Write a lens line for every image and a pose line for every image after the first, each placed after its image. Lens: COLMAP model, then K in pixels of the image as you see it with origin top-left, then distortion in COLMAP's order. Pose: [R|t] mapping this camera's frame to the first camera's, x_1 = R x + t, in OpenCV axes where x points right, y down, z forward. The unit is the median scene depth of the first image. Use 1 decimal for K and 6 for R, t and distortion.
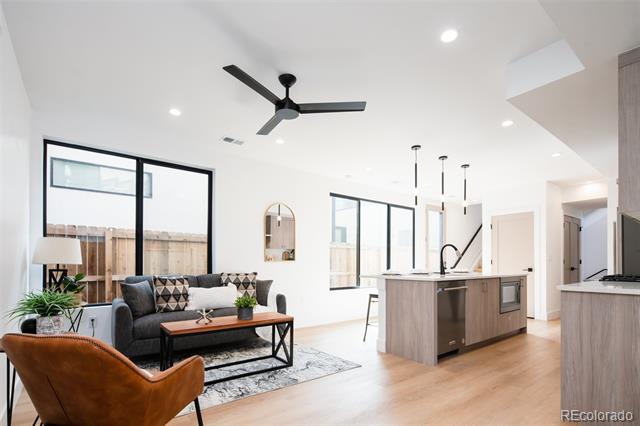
lens RADIAL K [[313.9, 0, 319.5], [0, 313.9, 264.7], [0, 0, 1]] dist [0.000349, 0.000072]
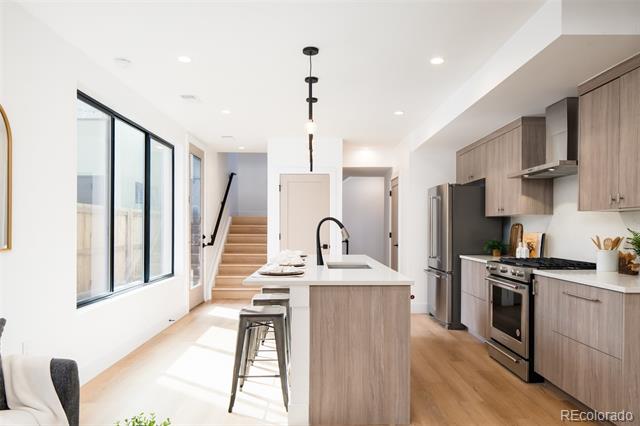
lens RADIAL K [[438.1, 0, 320.4], [0, 438.1, 230.3], [0, 0, 1]] dist [-0.004174, 0.000281]
pose [[0.601895, -0.005588, 0.798556, -0.355351], [0.000321, 0.999977, 0.006756, -0.050778], [-0.798575, -0.003810, 0.601883, 0.533480]]
